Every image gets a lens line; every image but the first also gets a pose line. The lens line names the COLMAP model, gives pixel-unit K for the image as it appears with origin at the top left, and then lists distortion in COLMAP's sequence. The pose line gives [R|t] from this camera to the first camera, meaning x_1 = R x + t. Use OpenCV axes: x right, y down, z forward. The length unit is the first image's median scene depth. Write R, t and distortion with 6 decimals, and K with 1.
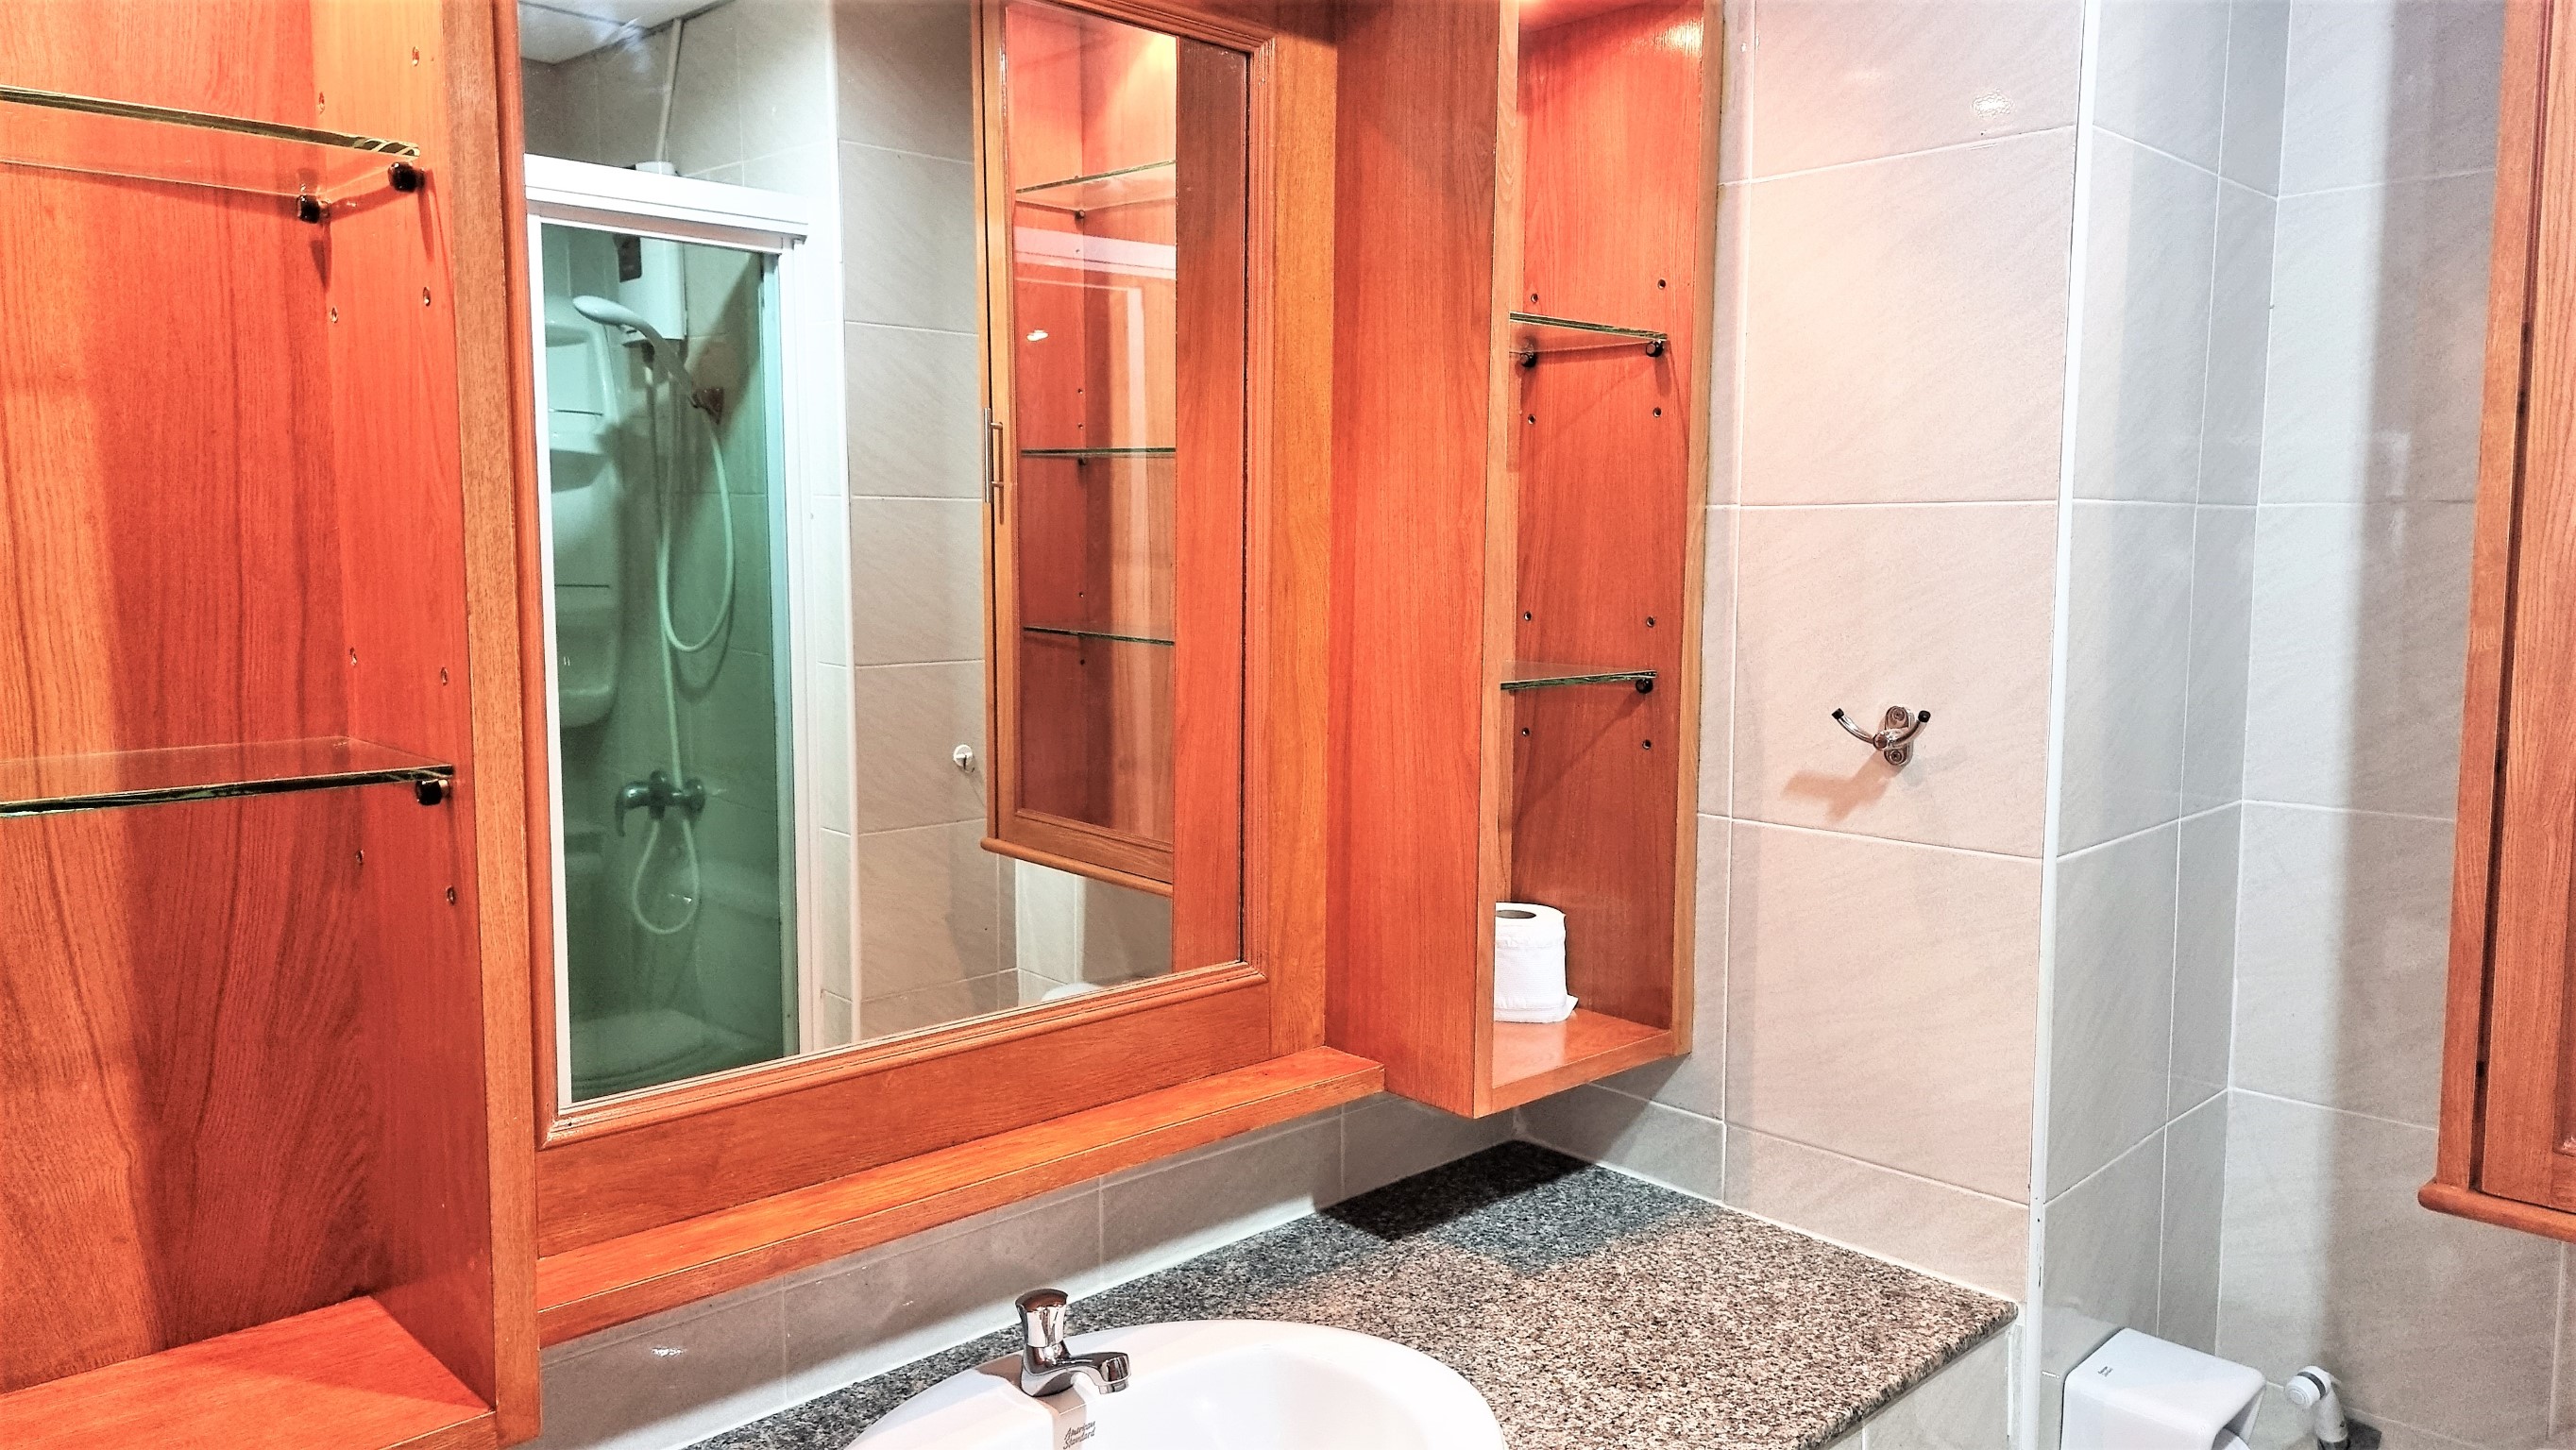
lens RADIAL K [[1770.7, 0, 1283.9], [0, 1770.7, 726.1], [0, 0, 1]] dist [0.073755, -0.068076]
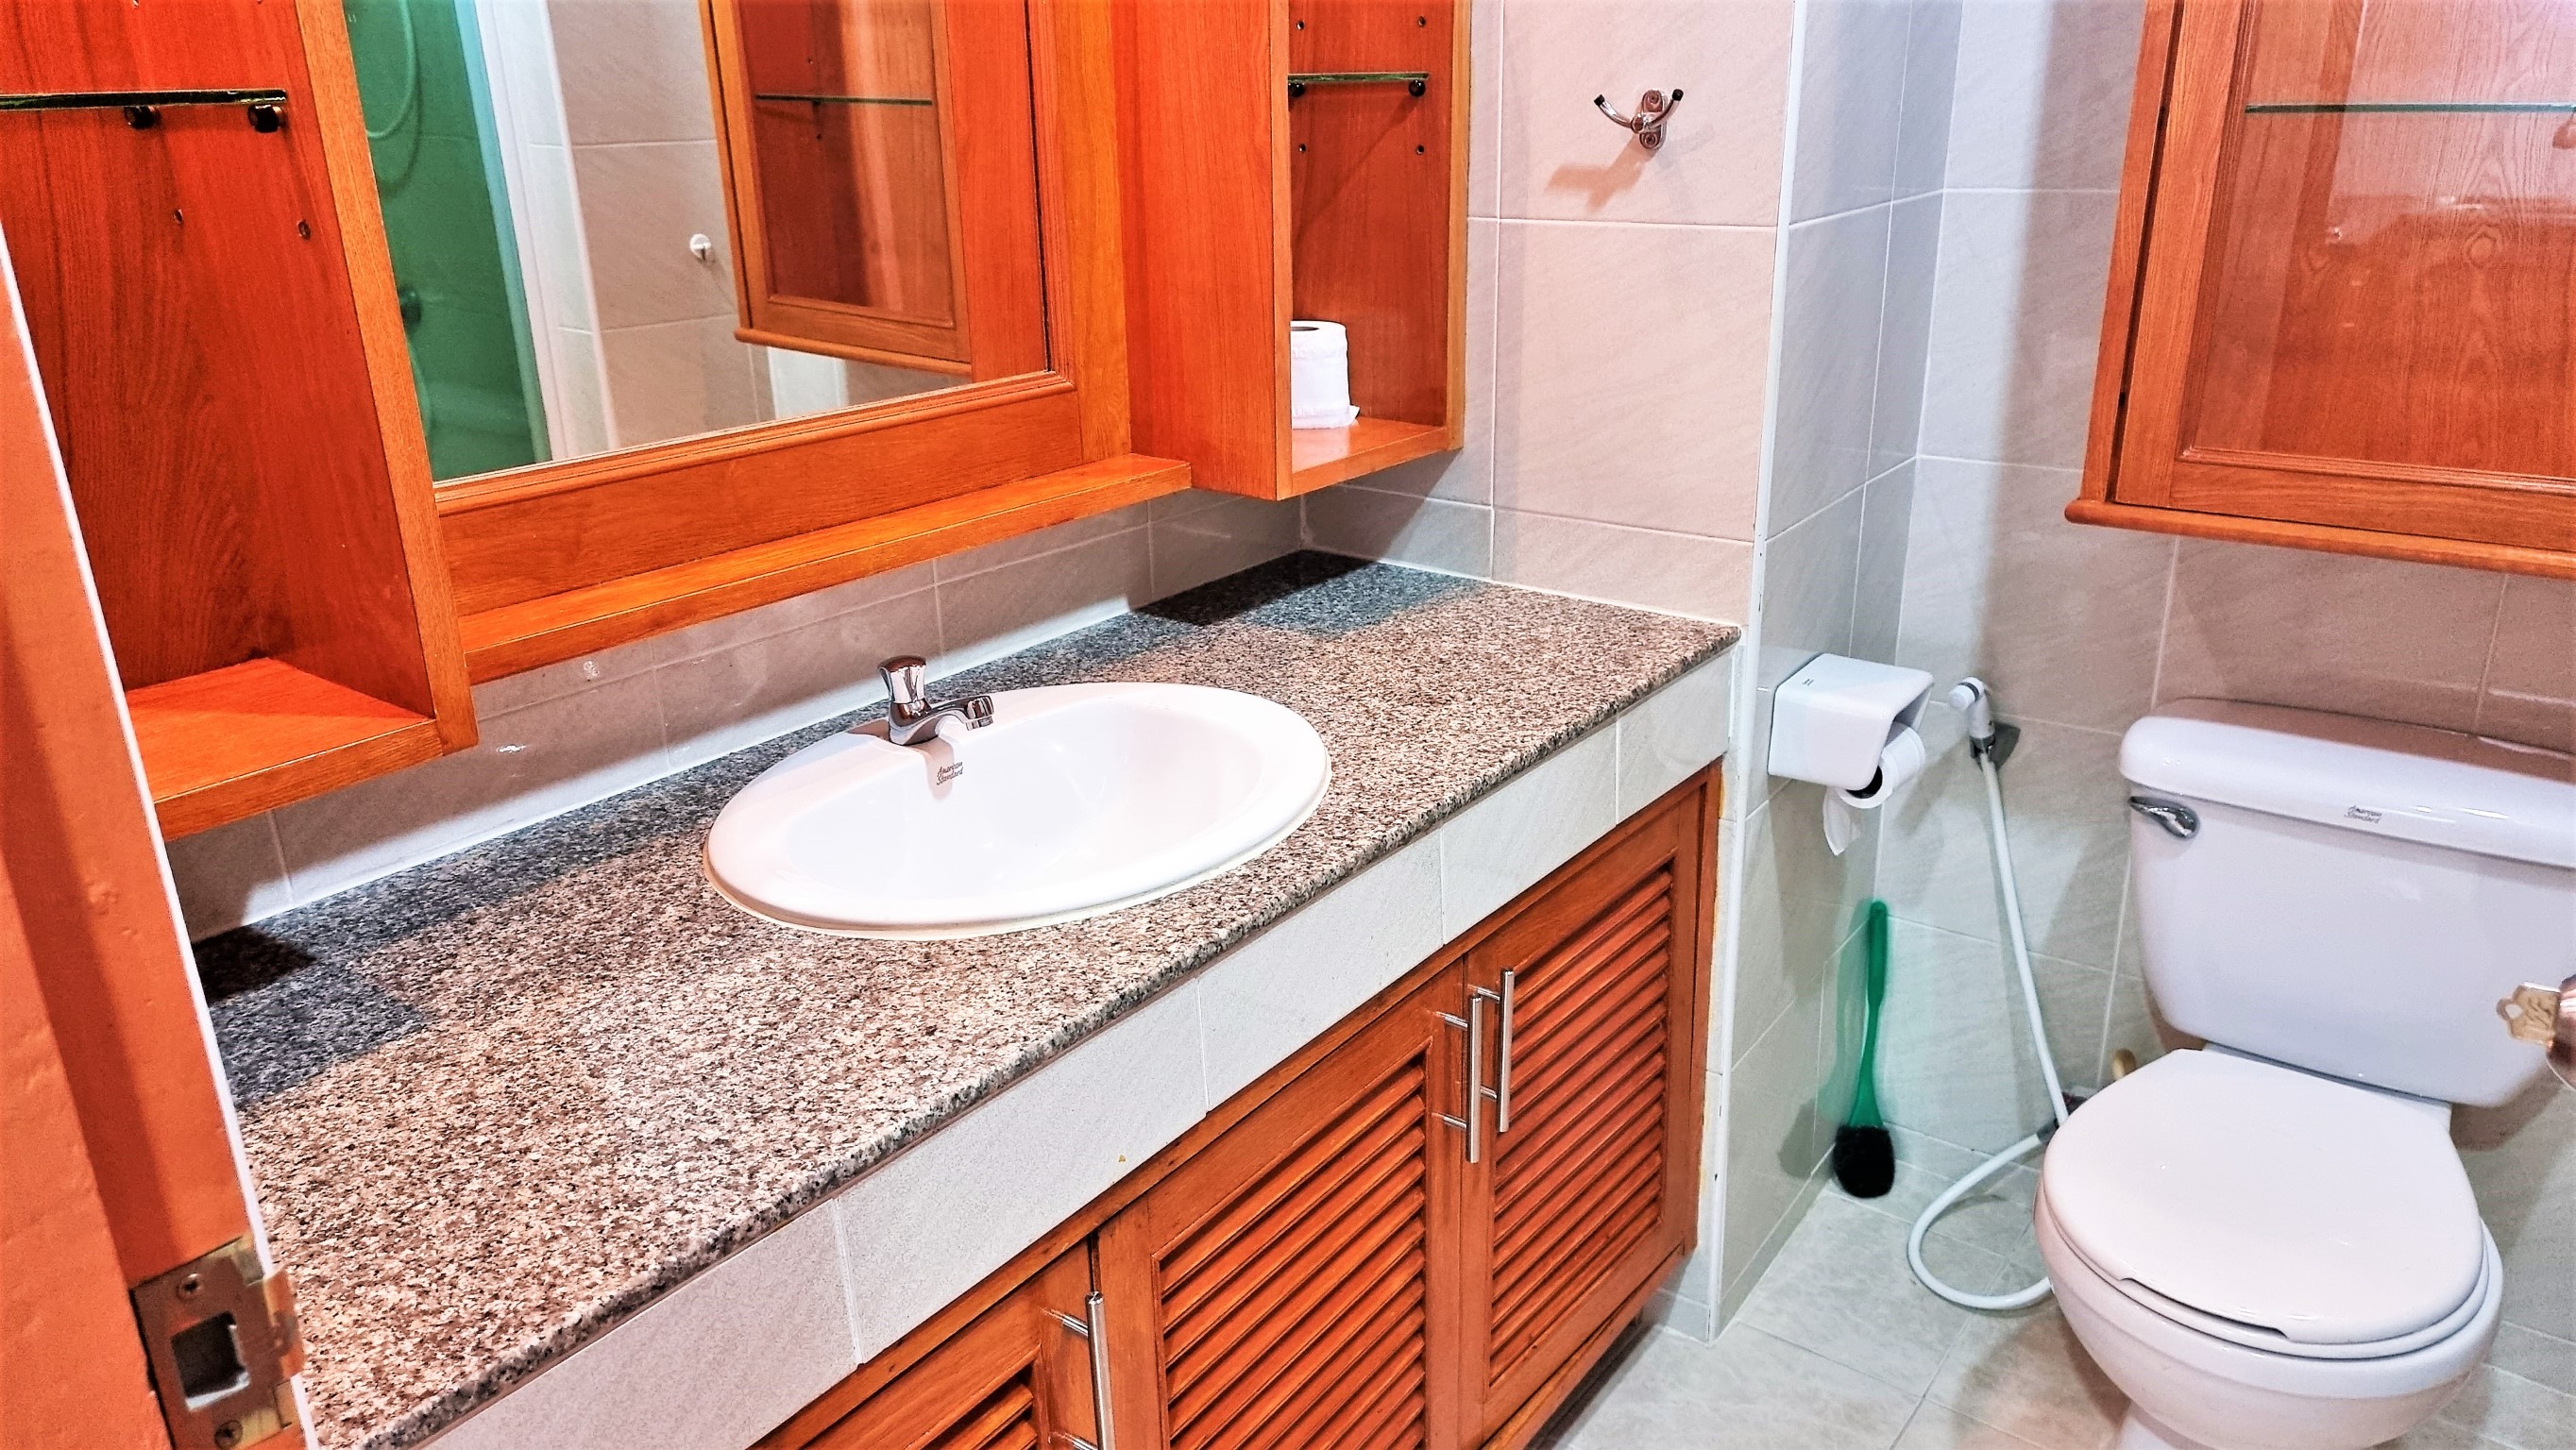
lens RADIAL K [[1770.7, 0, 1283.9], [0, 1770.7, 726.1], [0, 0, 1]] dist [0.073755, -0.068076]
pose [[0.987149, -0.074891, 0.141165, -0.052841], [0.038361, 0.968609, 0.245613, 0.086666], [-0.155128, -0.237042, 0.959034, -0.079231]]
